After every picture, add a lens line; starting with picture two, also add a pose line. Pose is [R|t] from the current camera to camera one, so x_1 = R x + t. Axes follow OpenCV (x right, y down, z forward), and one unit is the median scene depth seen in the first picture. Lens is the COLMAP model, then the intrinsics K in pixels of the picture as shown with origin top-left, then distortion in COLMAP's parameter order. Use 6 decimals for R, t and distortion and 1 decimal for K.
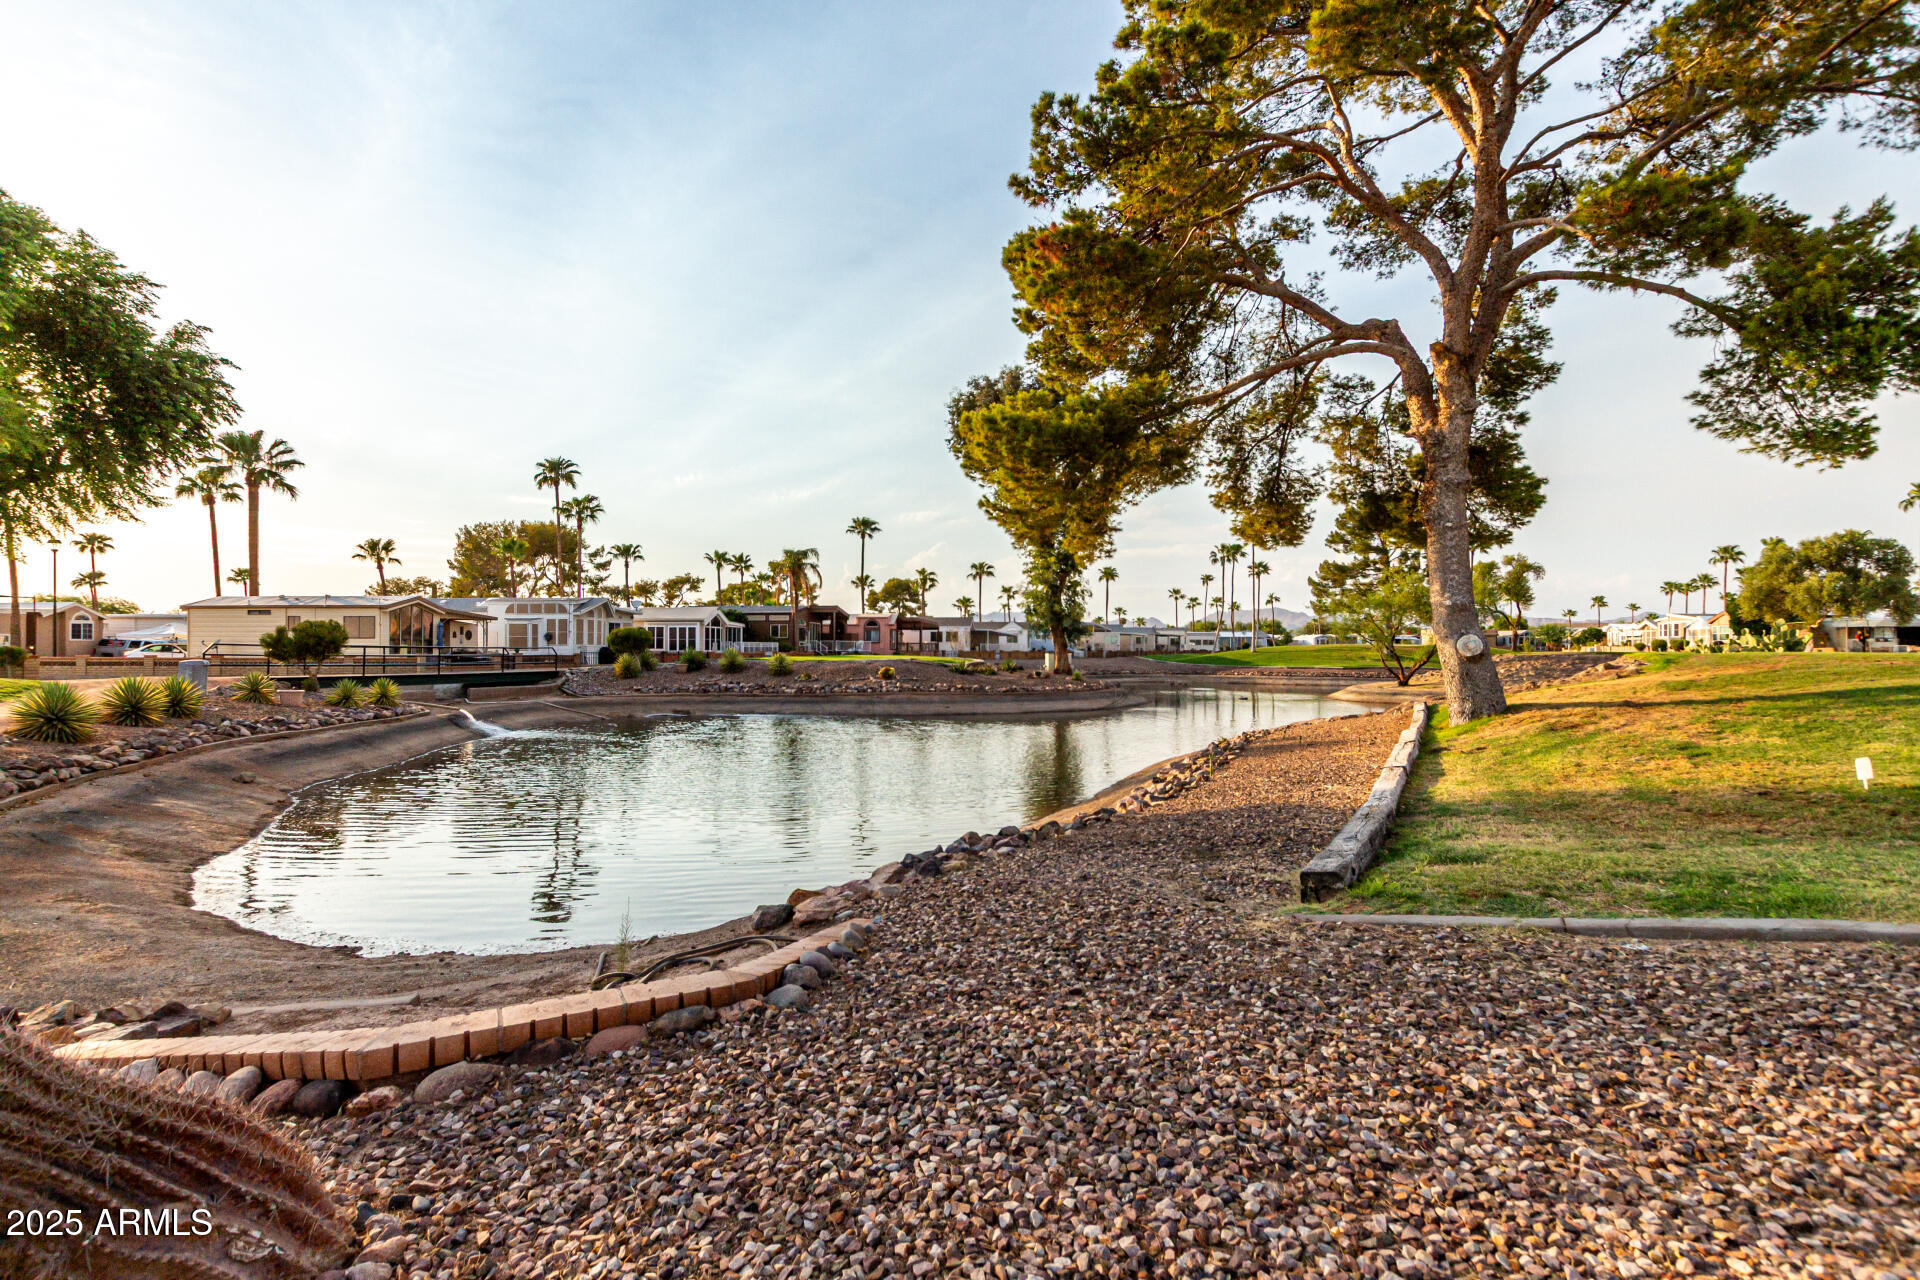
lens RADIAL K [[889.8, 0, 960.0], [0, 889.8, 640.0], [0, 0, 1]] dist [0.015317, -0.009237]
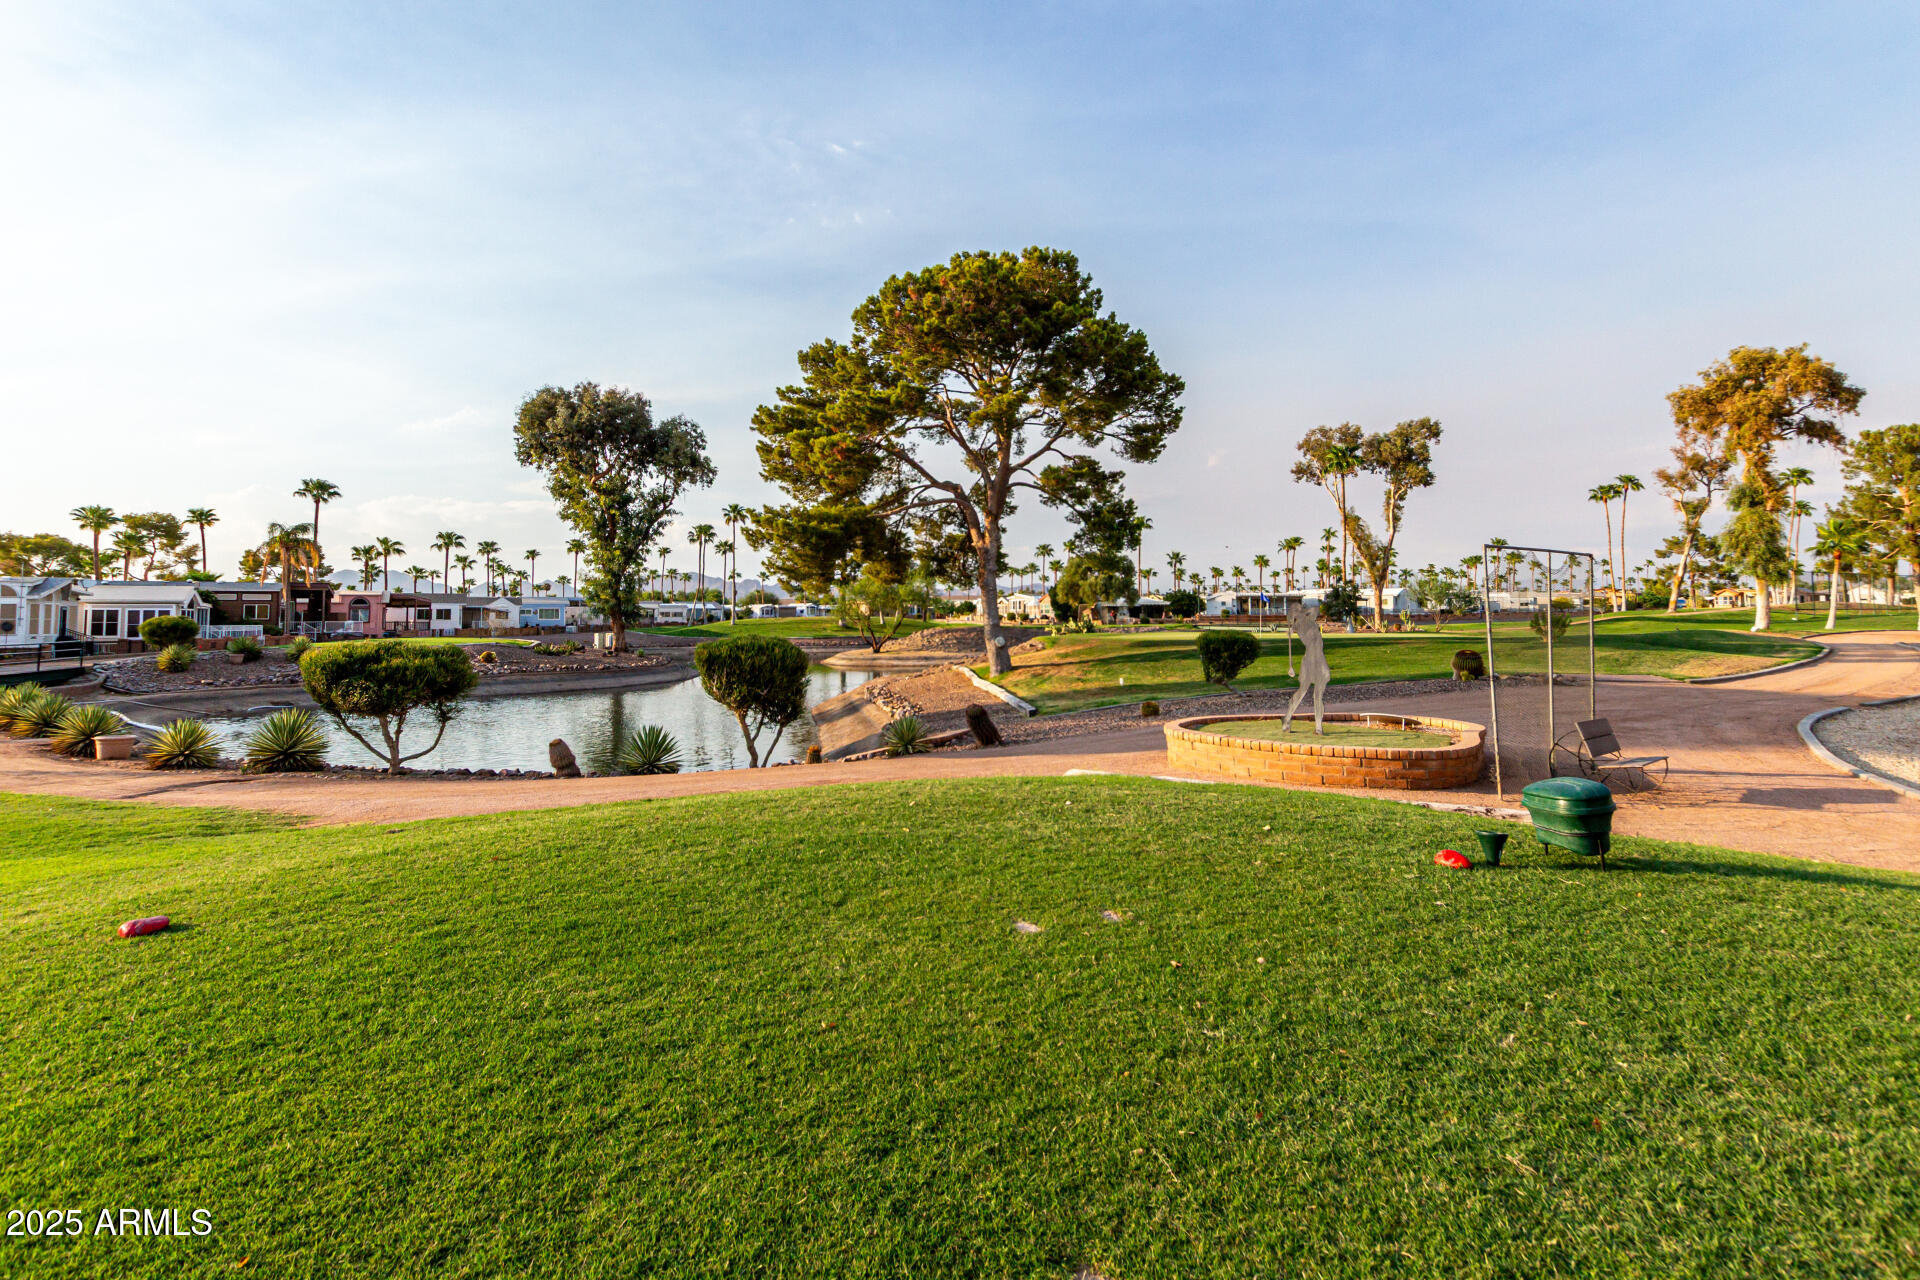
lens RADIAL K [[872.5, 0, 961.8], [0, 872.5, 582.3], [0, 0, 1]] dist [-0.000466, -0.000343]
pose [[0.814806, 0.015446, 0.579529, -0.148055], [0.001648, 0.999579, -0.028959, -0.014530], [-0.579732, 0.024551, 0.814437, -0.142709]]
